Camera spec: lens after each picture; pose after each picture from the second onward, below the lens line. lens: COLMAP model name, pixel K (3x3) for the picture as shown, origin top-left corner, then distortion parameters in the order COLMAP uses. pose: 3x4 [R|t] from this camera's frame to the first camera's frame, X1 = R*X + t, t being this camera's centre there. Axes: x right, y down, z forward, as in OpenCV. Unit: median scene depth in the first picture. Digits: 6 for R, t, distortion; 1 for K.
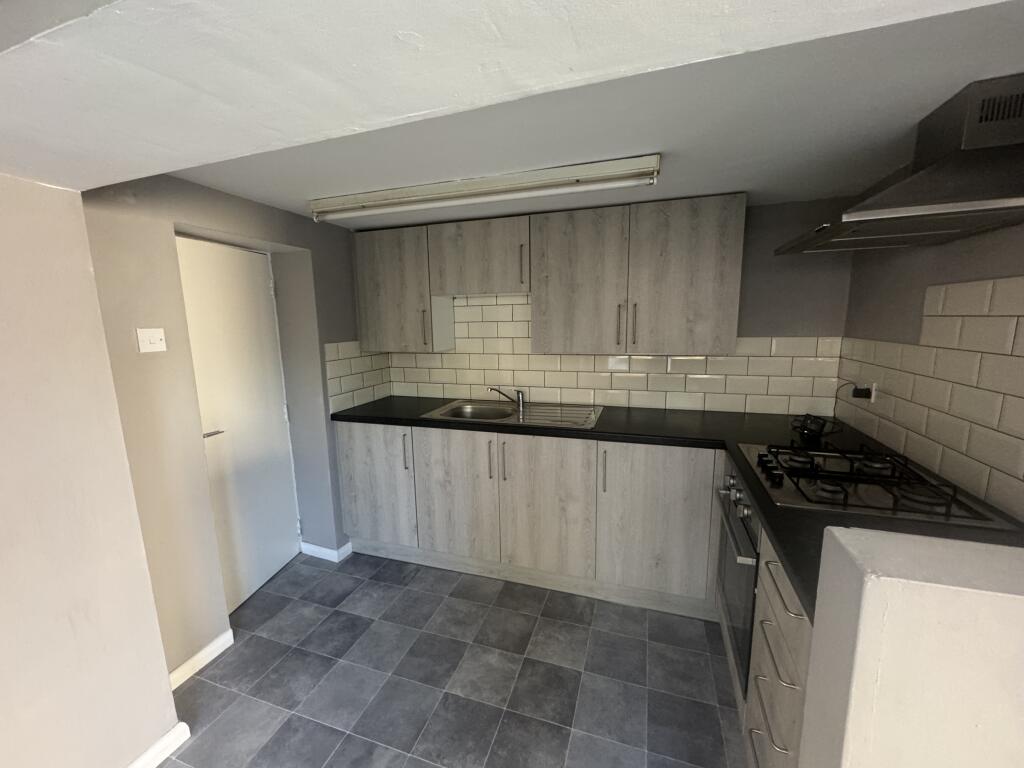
lens RADIAL K [[410.5, 0, 512.2], [0, 410.5, 384.9], [0, 0, 1]] dist [-0.000746, 0.000033]
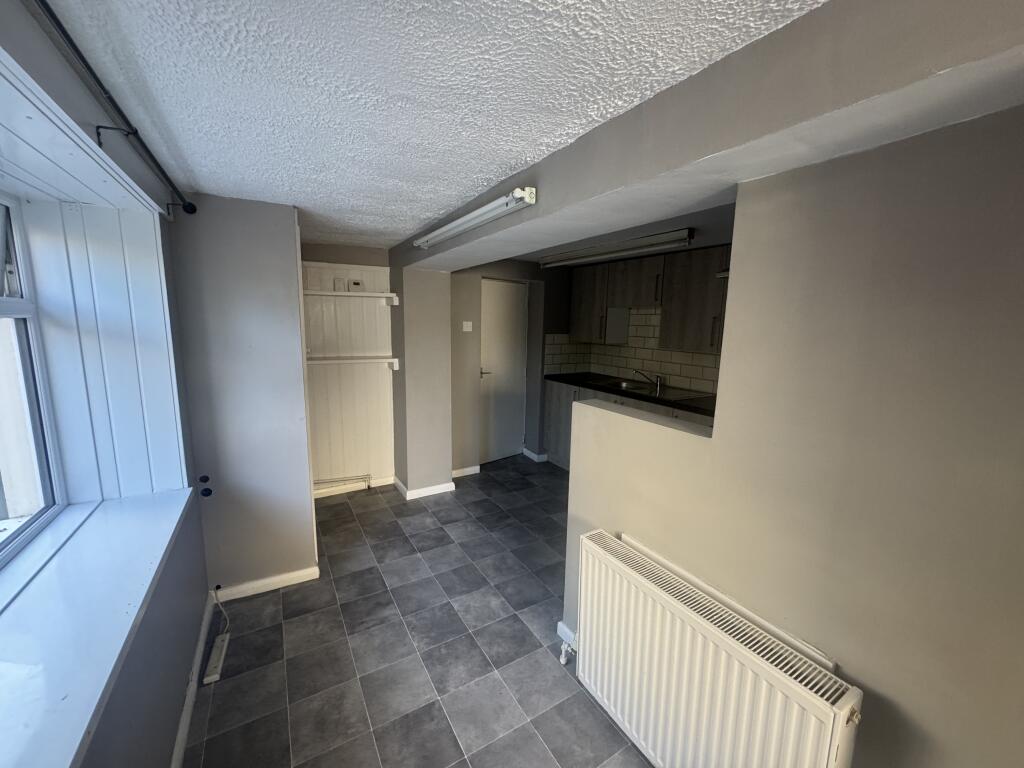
lens RADIAL K [[410.5, 0, 512.2], [0, 410.5, 384.9], [0, 0, 1]] dist [-0.000746, 0.000033]
pose [[0.756697, 0.135432, -0.639583, 0.626244], [-0.138372, 0.989322, 0.045781, 0.057676], [0.638954, 0.053858, 0.767357, -0.452700]]
